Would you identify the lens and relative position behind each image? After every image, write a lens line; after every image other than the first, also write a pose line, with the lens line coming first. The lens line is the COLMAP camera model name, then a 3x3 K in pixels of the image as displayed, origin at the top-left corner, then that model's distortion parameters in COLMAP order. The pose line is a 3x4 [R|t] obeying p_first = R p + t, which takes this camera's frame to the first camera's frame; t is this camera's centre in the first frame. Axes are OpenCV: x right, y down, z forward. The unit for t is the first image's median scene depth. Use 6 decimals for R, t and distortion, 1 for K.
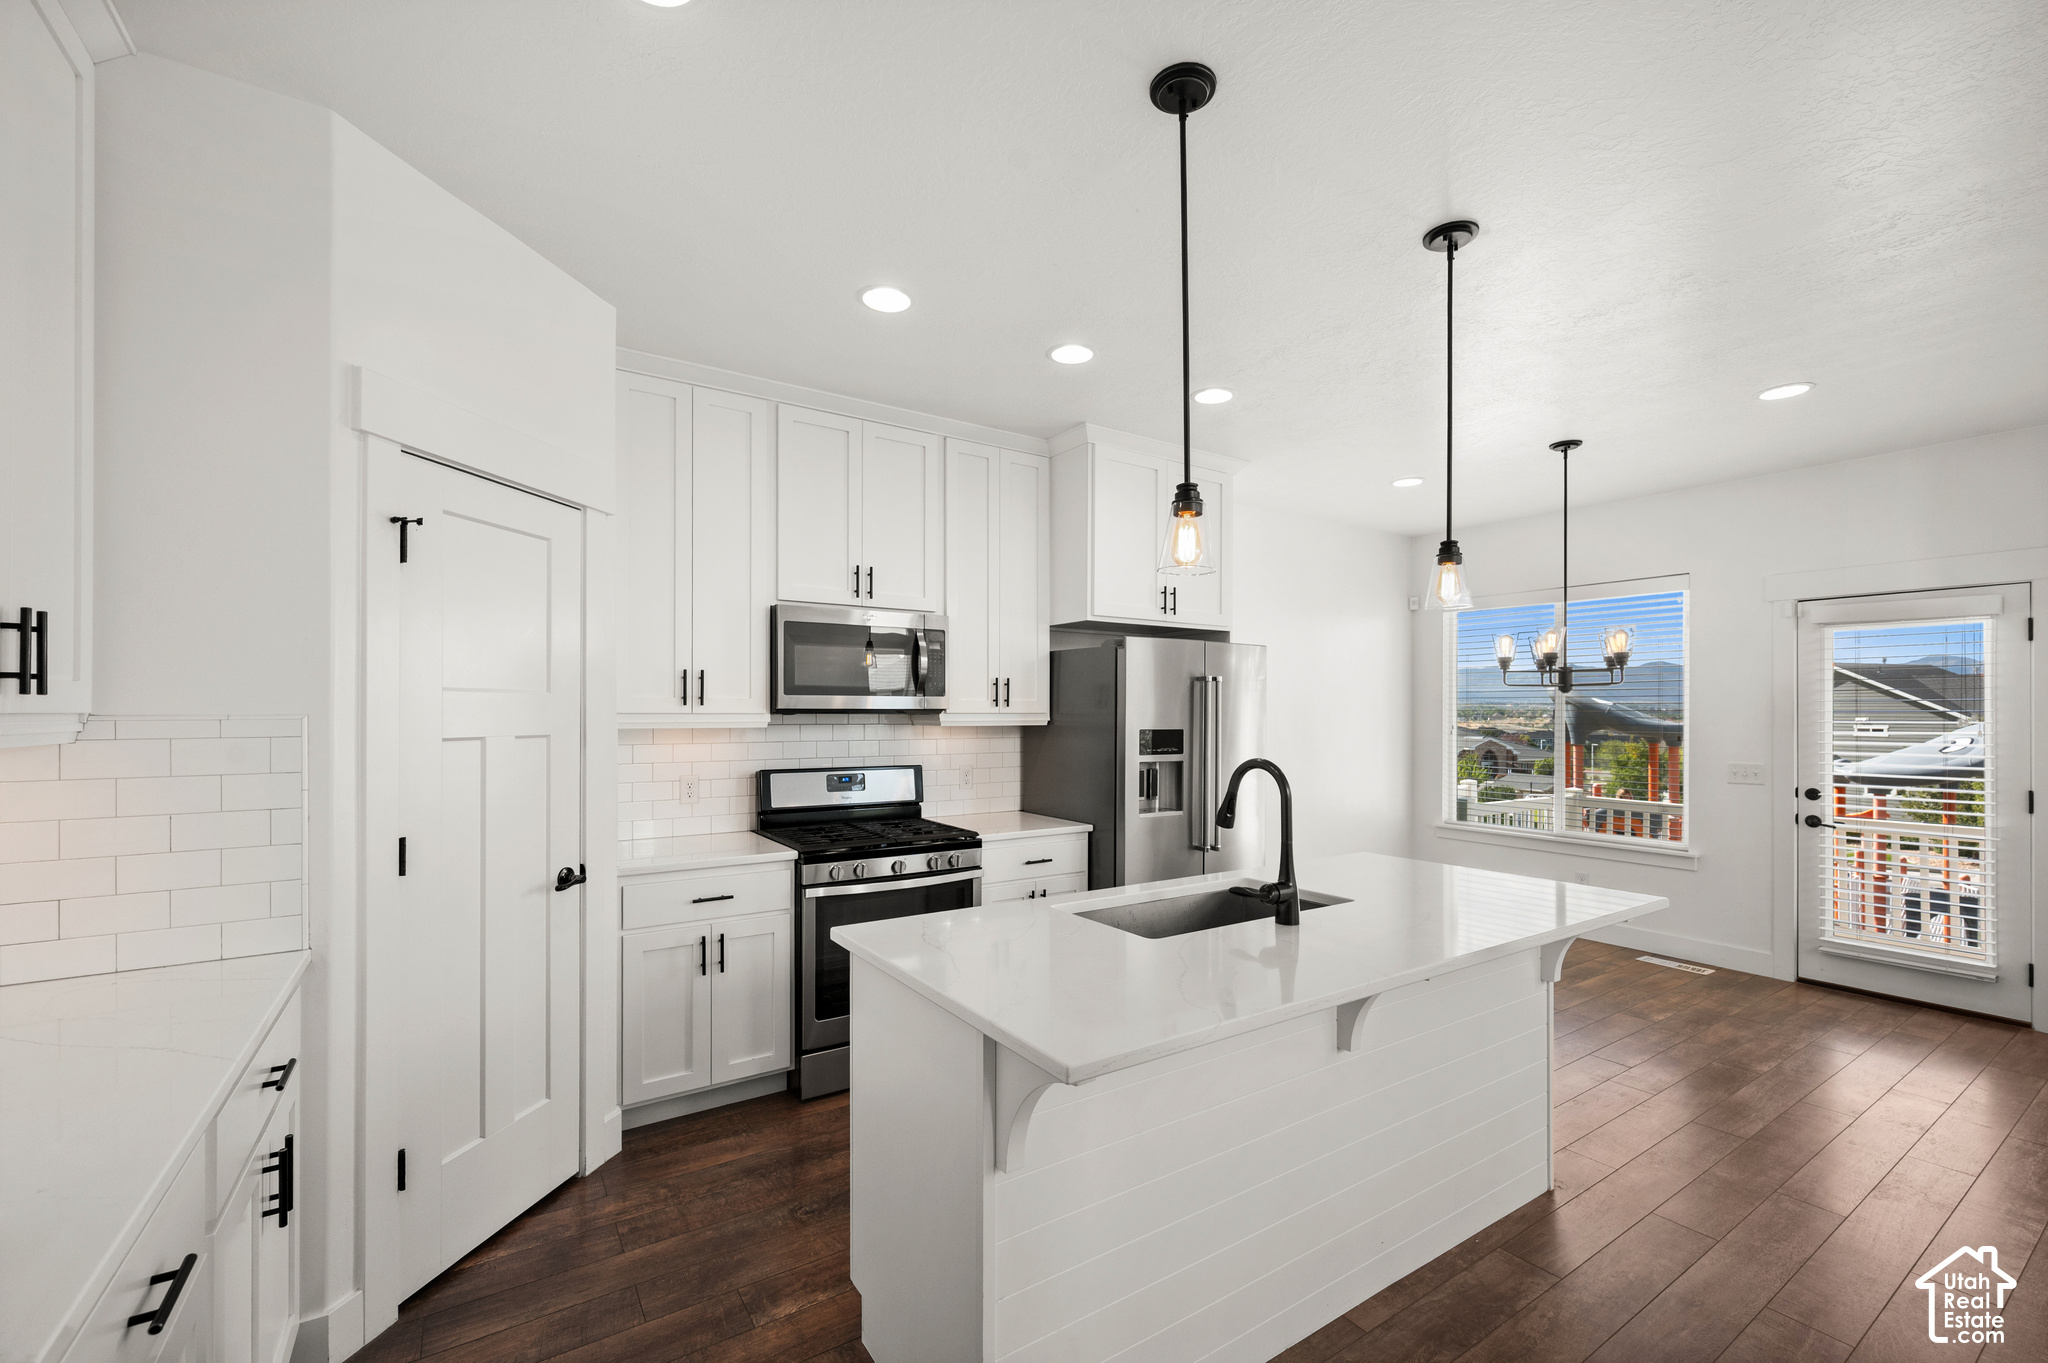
lens RADIAL K [[822.6, 0, 1009.5], [0, 822.6, 709.1], [0, 0, 1]] dist [-0.001670, -0.000734]
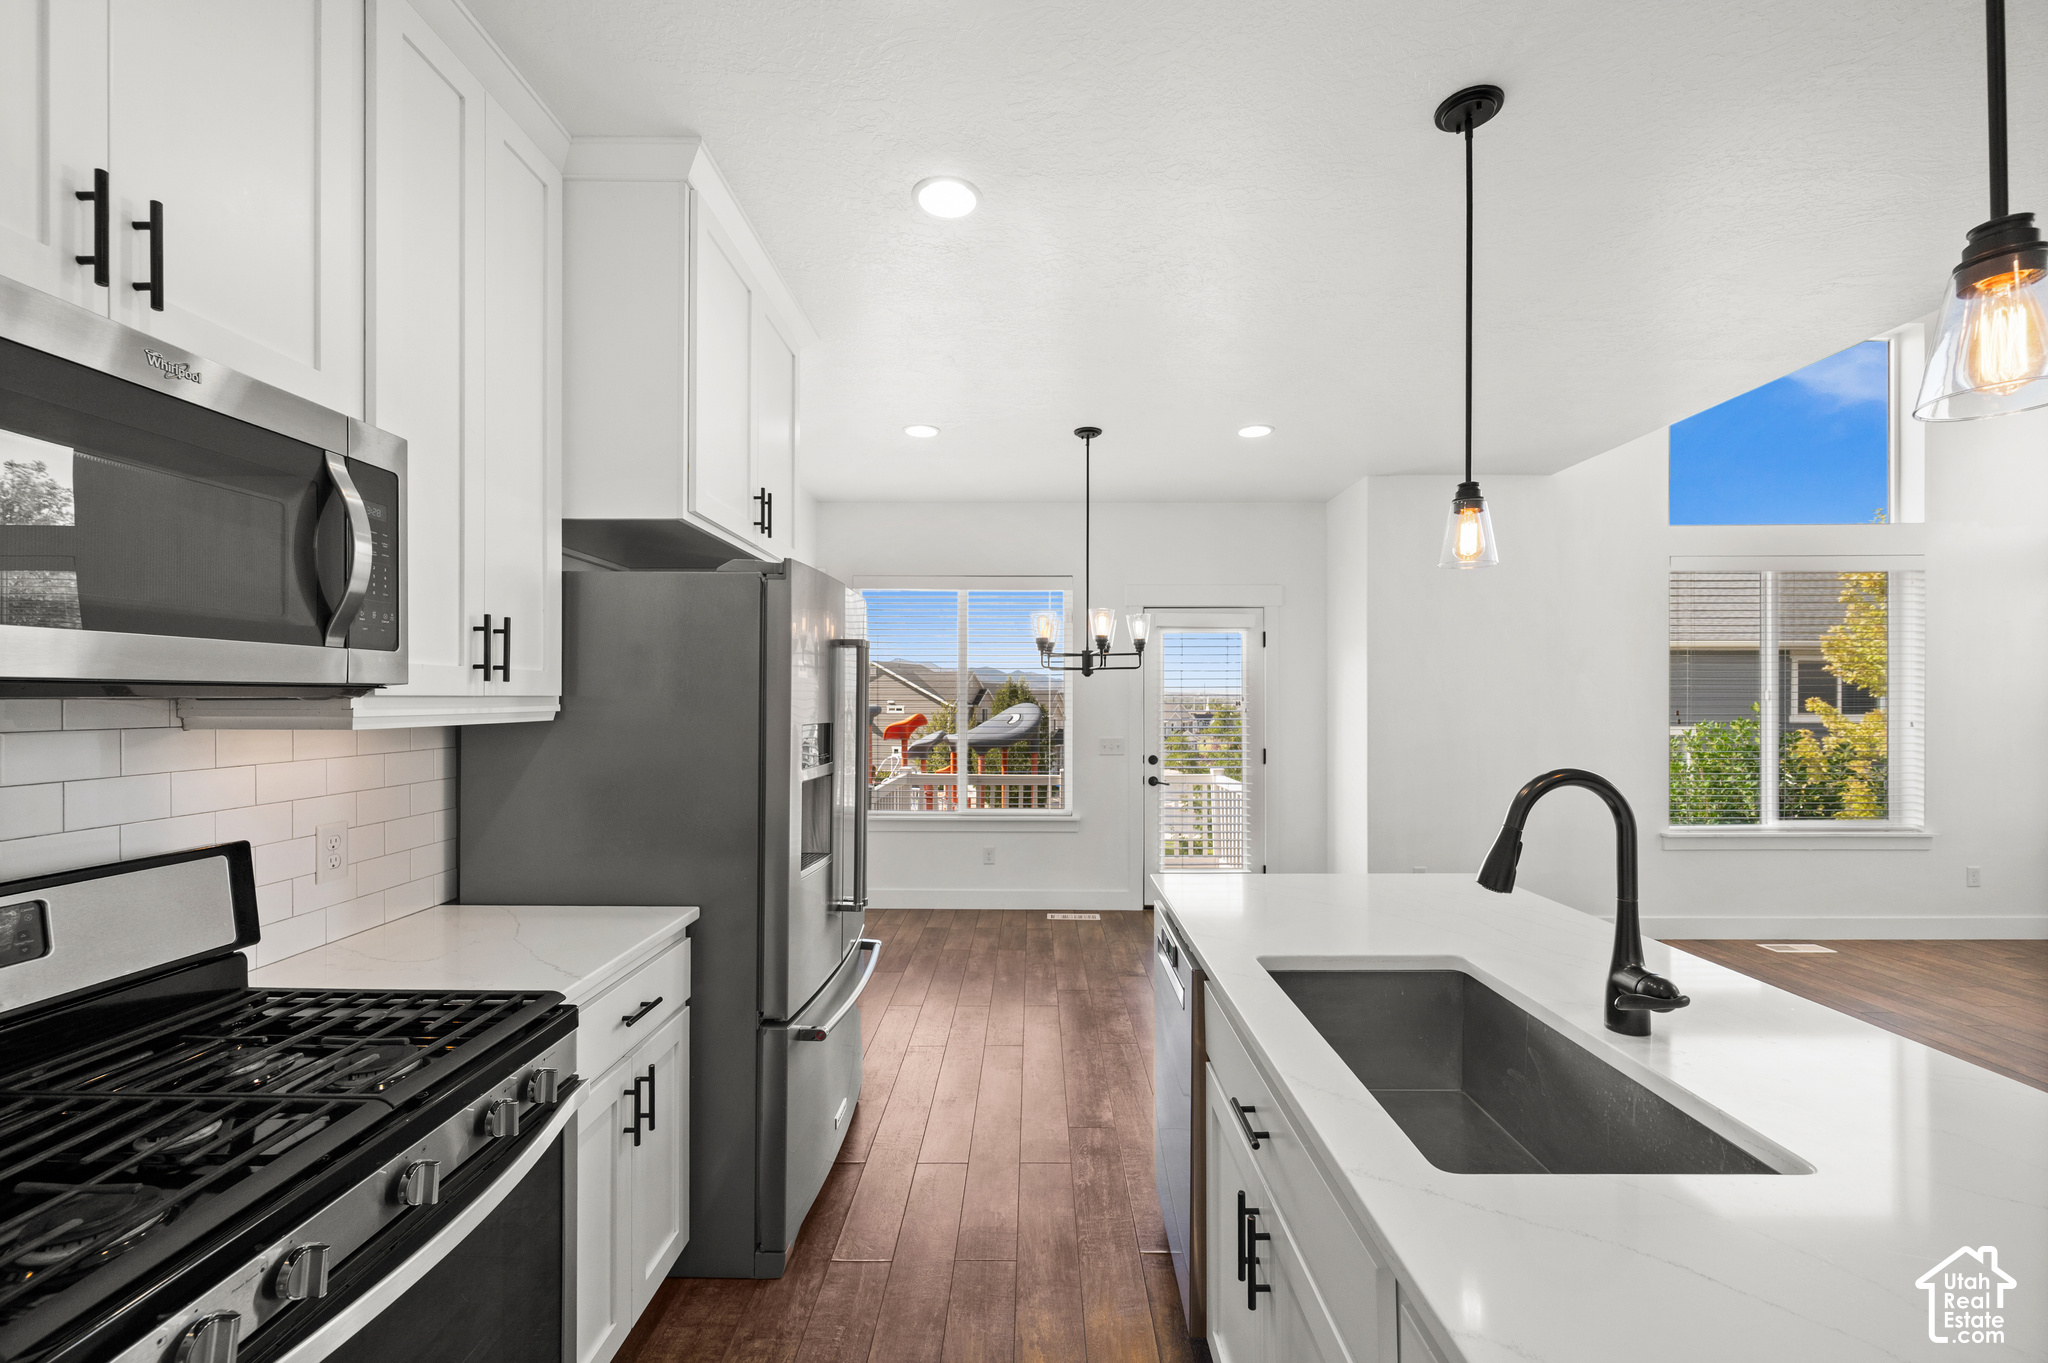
lens RADIAL K [[822.6, 0, 1025.9], [0, 822.6, 698.3], [0, 0, 1]] dist [-0.001670, -0.000734]
pose [[0.551259, -0.002830, 0.834330, -0.211912], [-0.001079, 0.999991, 0.004104, 0.003750], [-0.834334, -0.003163, 0.551251, 0.503720]]
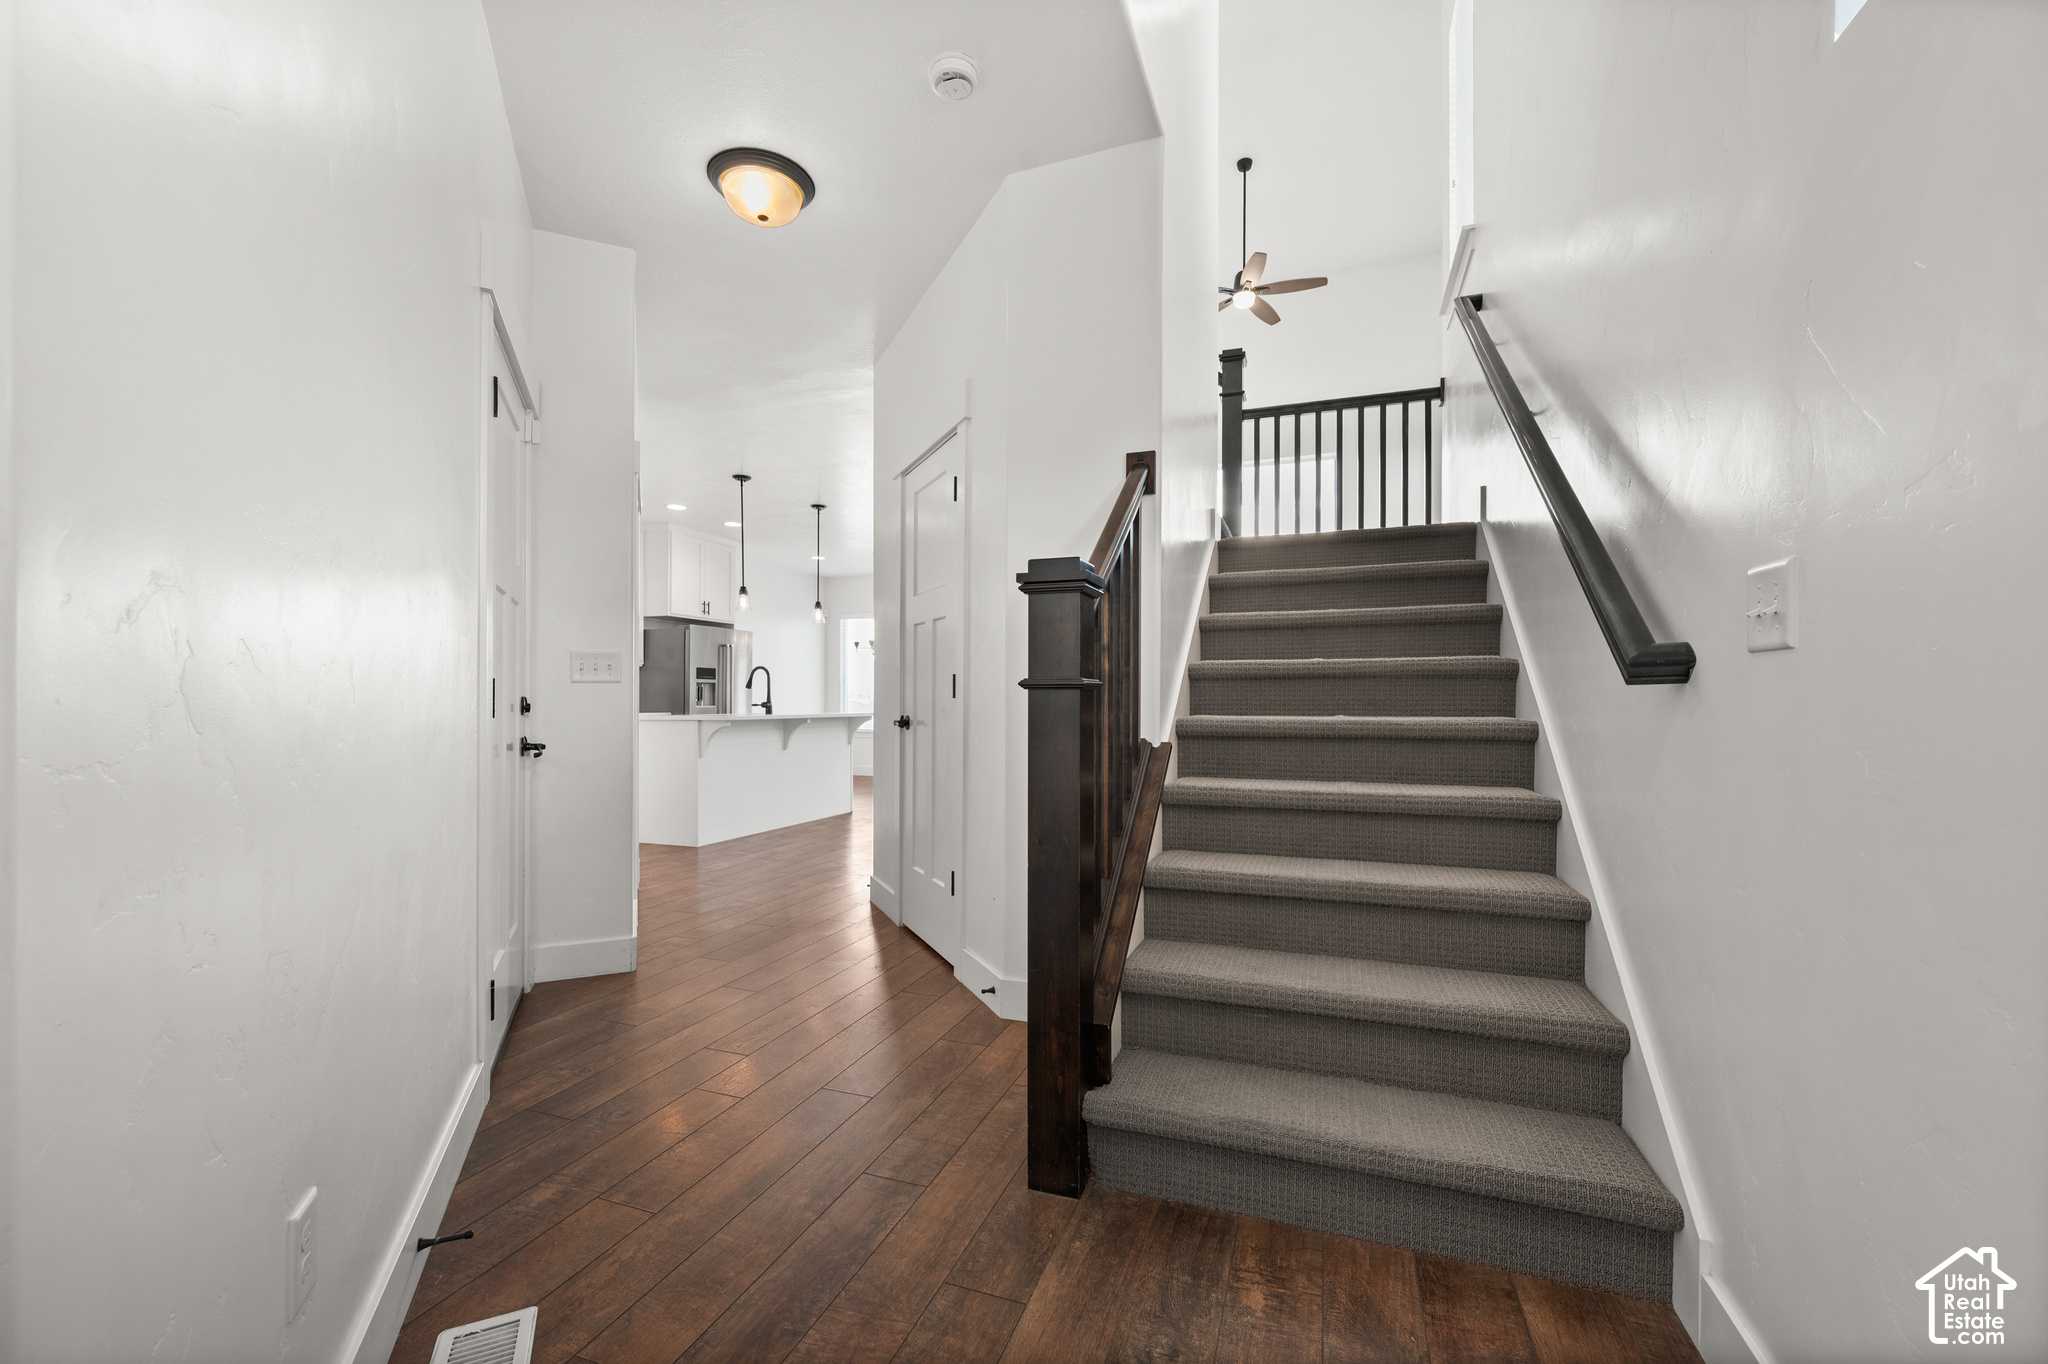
lens RADIAL K [[817.0, 0, 1015.0], [0, 817.0, 684.5], [0, 0, 1]] dist [-0.000480, -0.000003]
pose [[0.793244, 0.006477, 0.608869, -0.441824], [0.002244, 0.999906, -0.013561, 0.091507], [-0.608900, 0.012123, 0.793155, -1.111829]]
